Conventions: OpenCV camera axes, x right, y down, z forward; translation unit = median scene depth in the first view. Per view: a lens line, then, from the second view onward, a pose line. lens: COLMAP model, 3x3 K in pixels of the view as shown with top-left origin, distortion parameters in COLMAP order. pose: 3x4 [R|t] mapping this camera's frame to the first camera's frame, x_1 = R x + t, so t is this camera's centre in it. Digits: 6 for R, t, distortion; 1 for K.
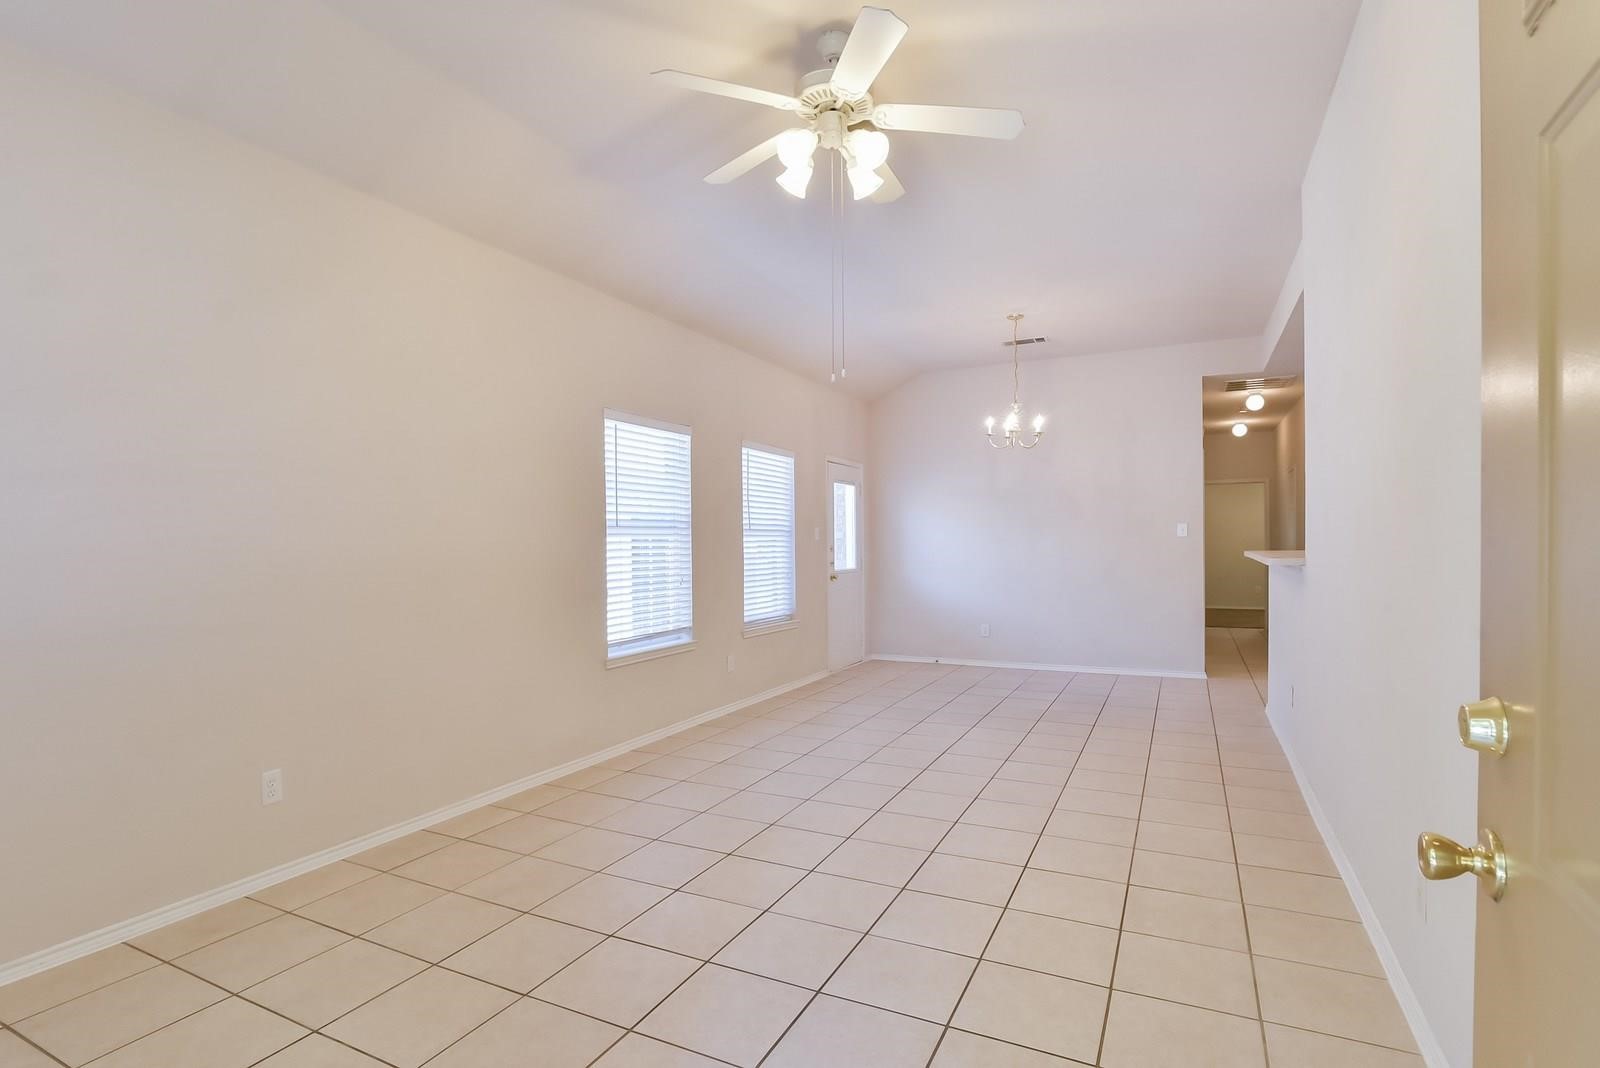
lens RADIAL K [[841.6, 0, 798.3], [0, 841.6, 549.0], [0, 0, 1]] dist [-0.001078, -0.000047]
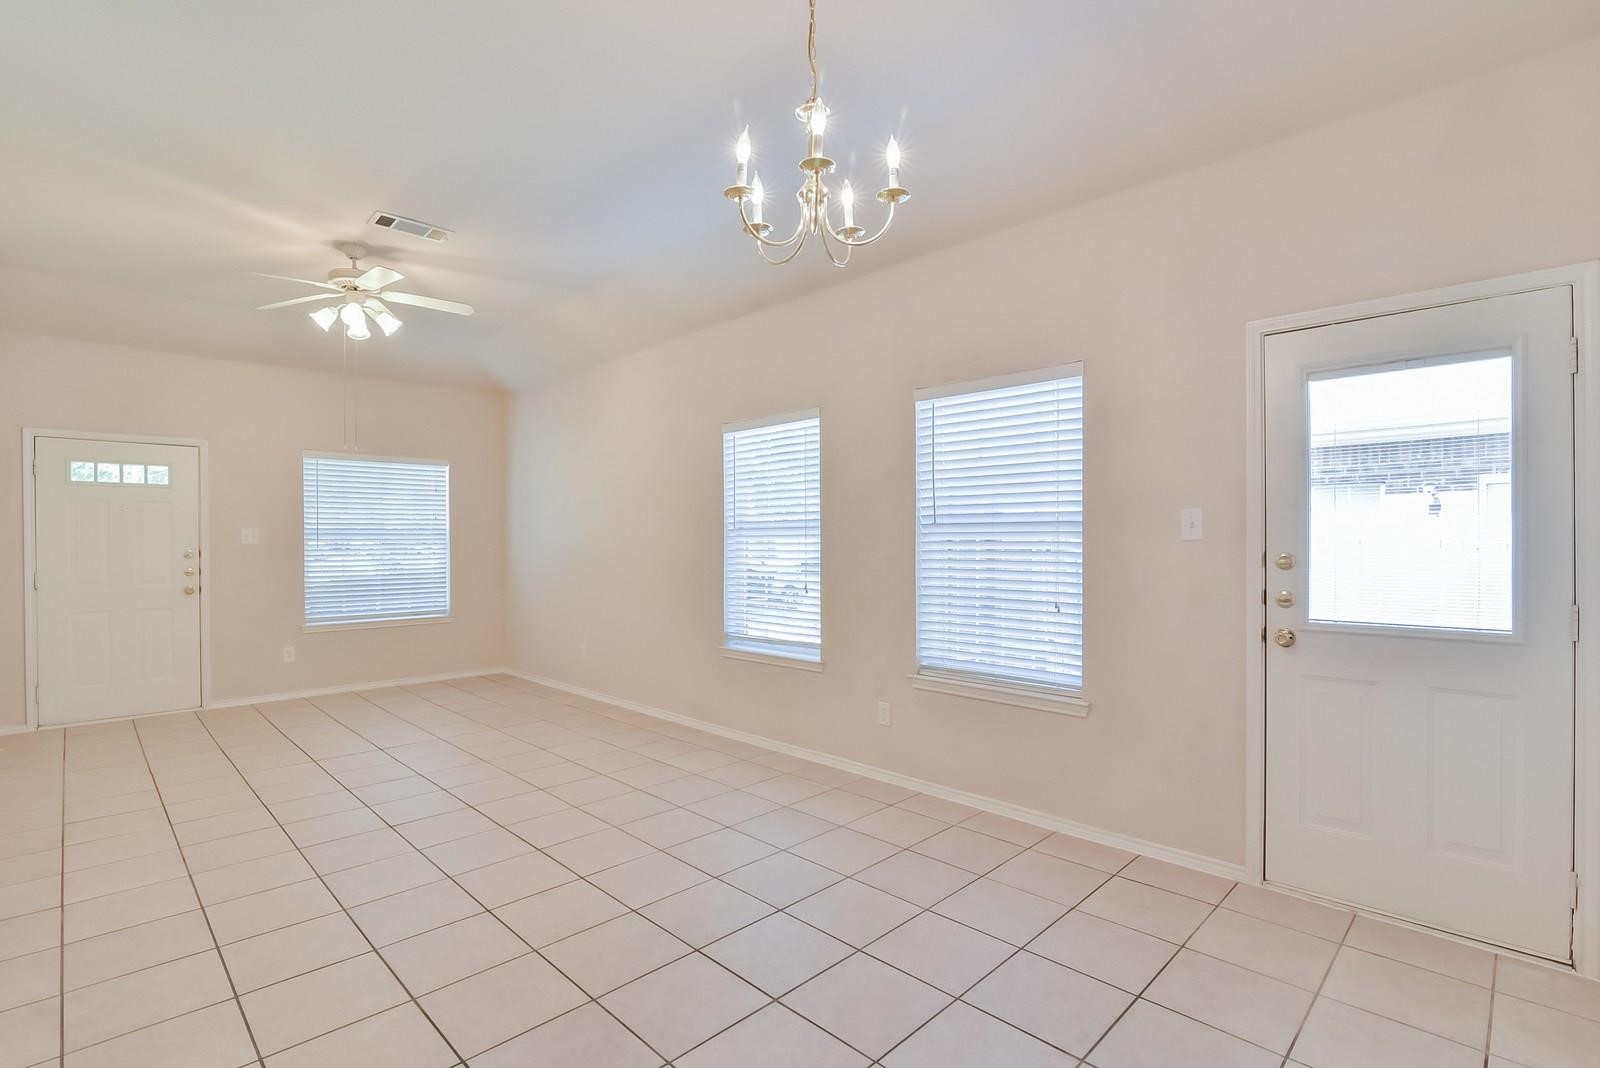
lens RADIAL K [[747.8, 0, 804.0], [0, 747.8, 544.9], [0, 0, 1]] dist [-0.015236, -0.000055]
pose [[-0.337693, 0.009215, -0.941211, 0.581237], [-0.003104, 0.999936, 0.010903, -0.015355], [0.941251, 0.006603, -0.337643, 1.237912]]
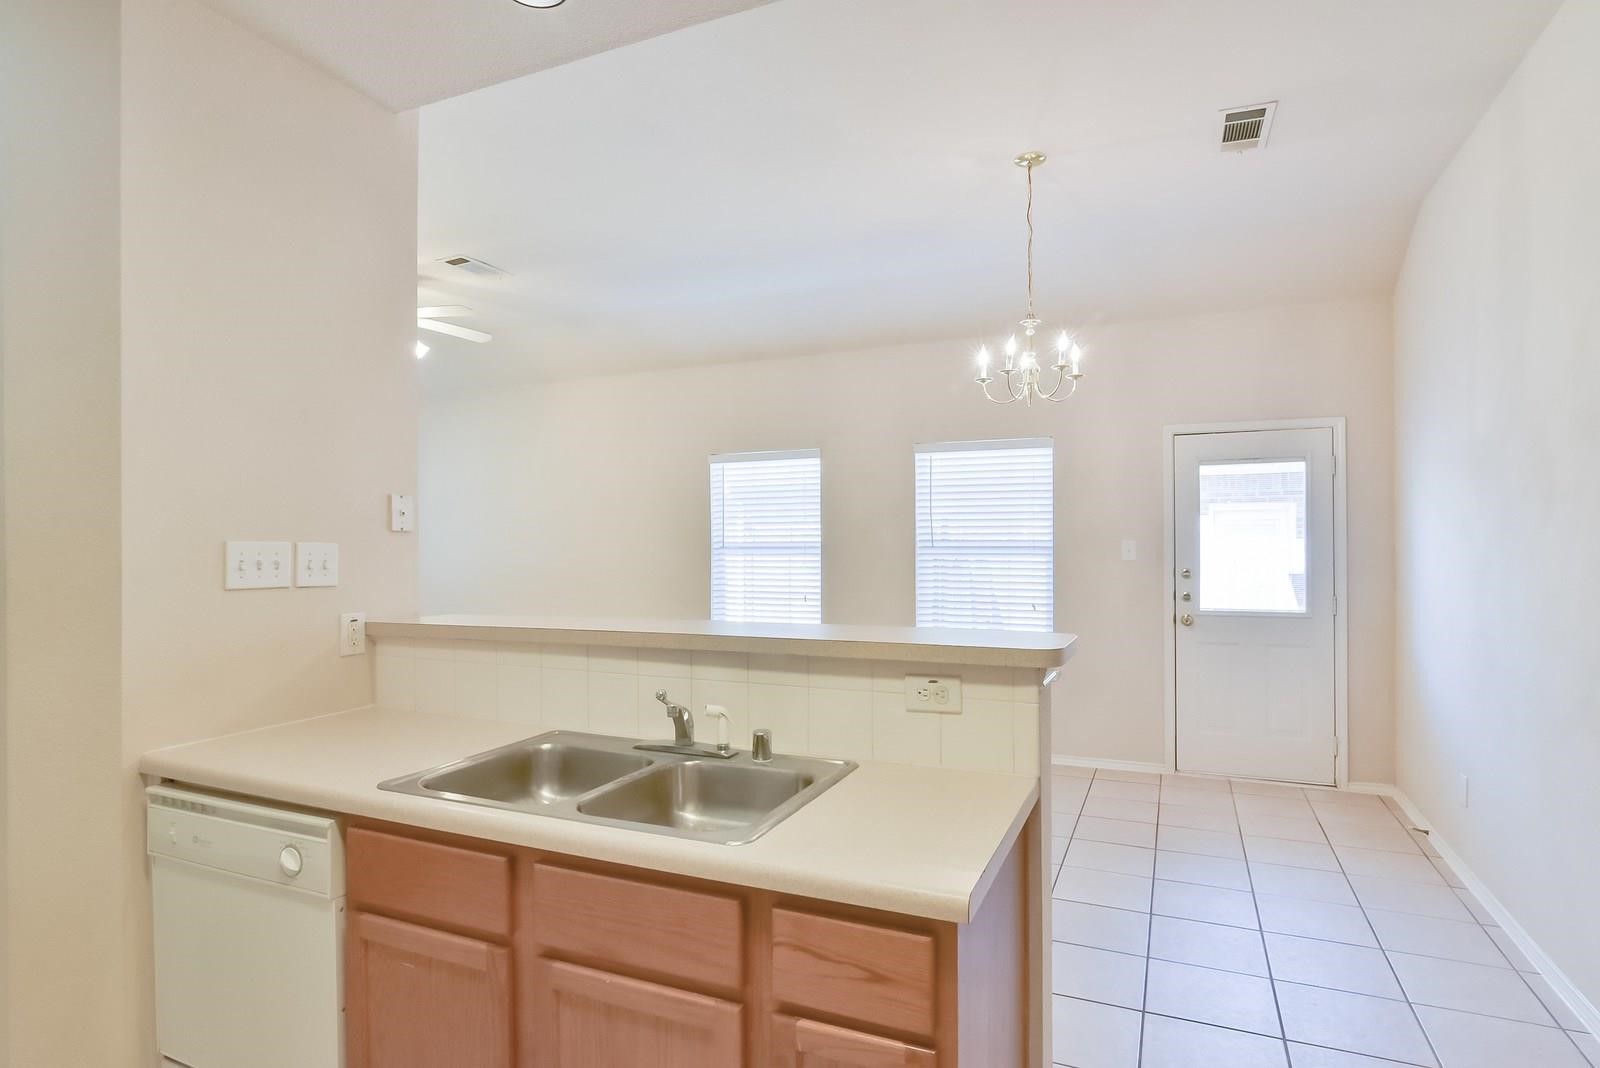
lens RADIAL K [[841.6, 0, 798.3], [0, 841.6, 549.0], [0, 0, 1]] dist [-0.001078, -0.000047]
pose [[0.014203, 0.009751, -0.999852, 0.895479], [-0.002495, 0.999950, 0.009717, -0.033654], [0.999896, 0.002356, 0.014226, 0.958319]]
